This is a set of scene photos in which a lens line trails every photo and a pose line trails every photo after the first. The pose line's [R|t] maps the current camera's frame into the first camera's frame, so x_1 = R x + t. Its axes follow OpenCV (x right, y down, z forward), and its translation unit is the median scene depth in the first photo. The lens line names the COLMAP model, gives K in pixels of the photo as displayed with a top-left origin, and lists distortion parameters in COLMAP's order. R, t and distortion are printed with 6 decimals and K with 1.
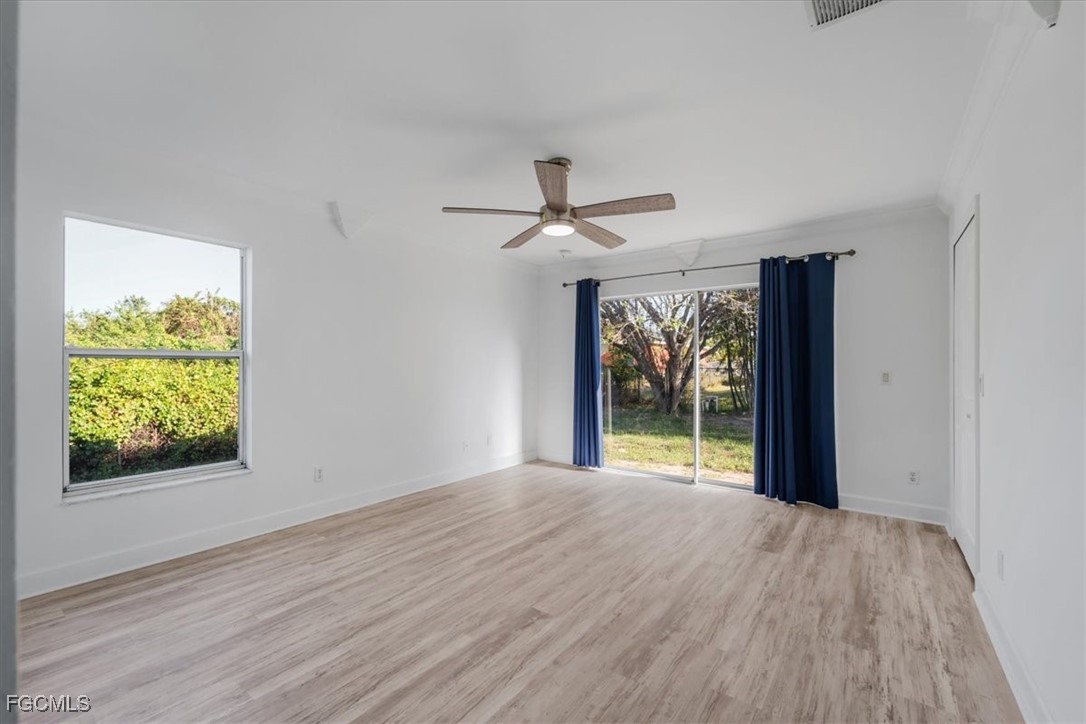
lens RADIAL K [[443.4, 0, 544.4], [0, 443.4, 366.2], [0, 0, 1]] dist [-0.000644, -0.000782]
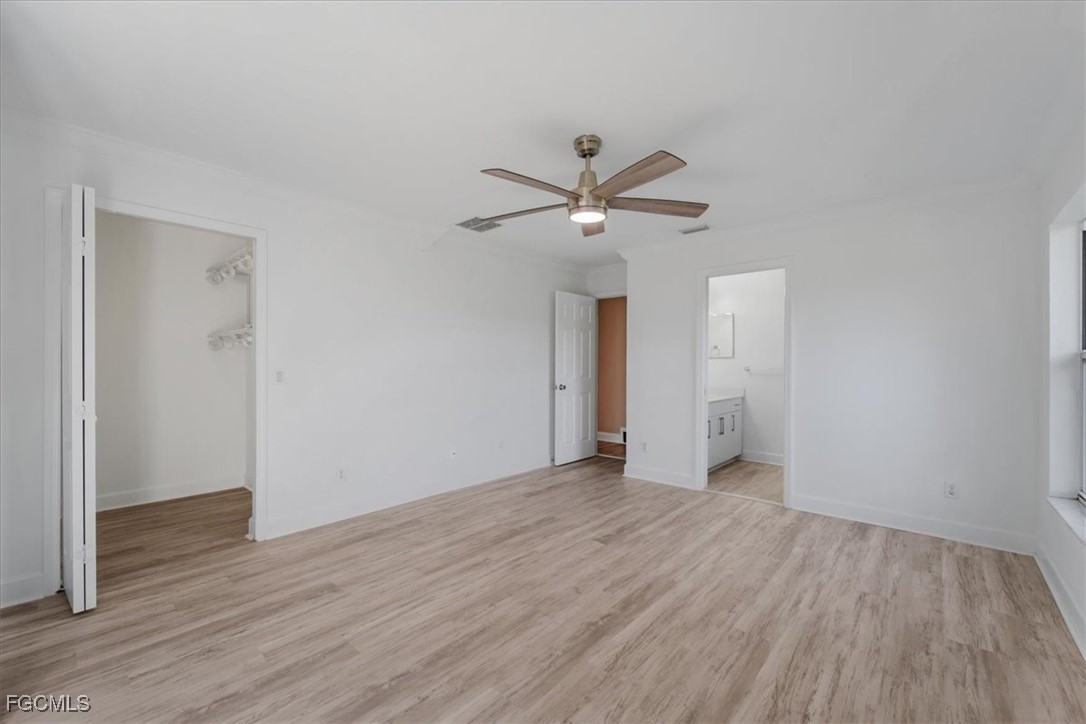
lens RADIAL K [[443.4, 0, 544.4], [0, 443.4, 366.2], [0, 0, 1]] dist [-0.000644, -0.000782]
pose [[-0.997294, -0.006393, 0.073237, 0.058389], [-0.006090, 0.999972, 0.004361, -0.005787], [-0.073263, 0.003903, -0.997305, 2.173255]]
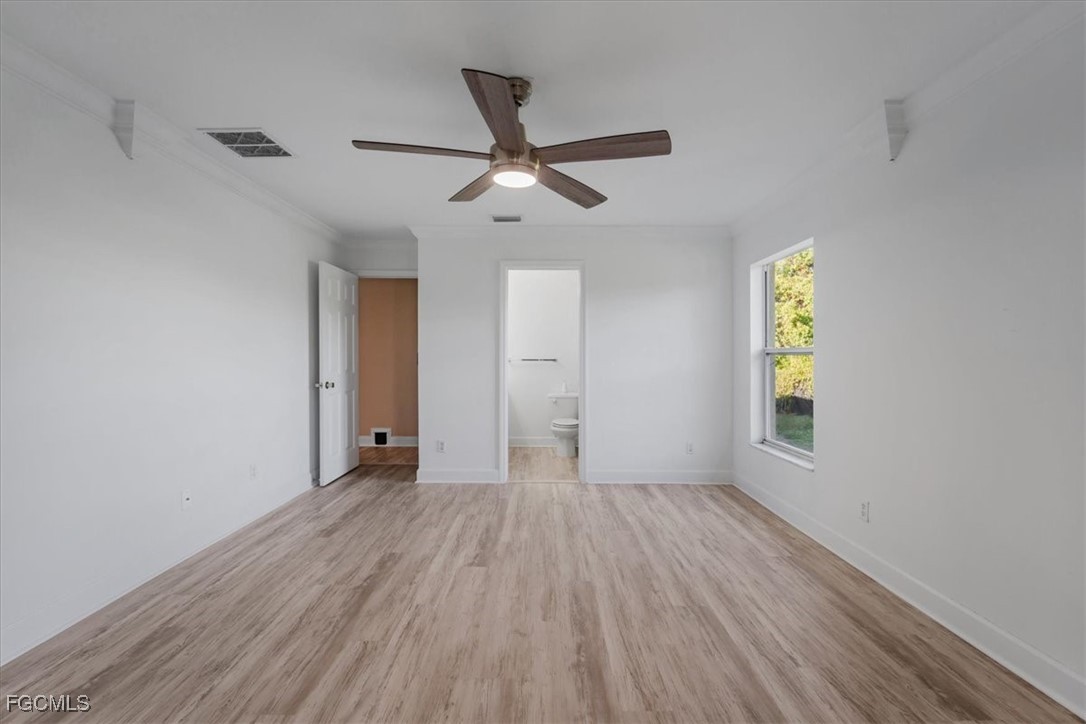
lens RADIAL K [[443.7, 0, 543.4], [0, 443.7, 356.7], [0, 0, 1]] dist [0.001263, -0.000346]
pose [[-0.795647, -0.004748, -0.605742, 0.514277], [-0.004867, 0.999987, -0.001445, -0.003570], [0.605741, 0.001798, -0.795660, 1.849172]]
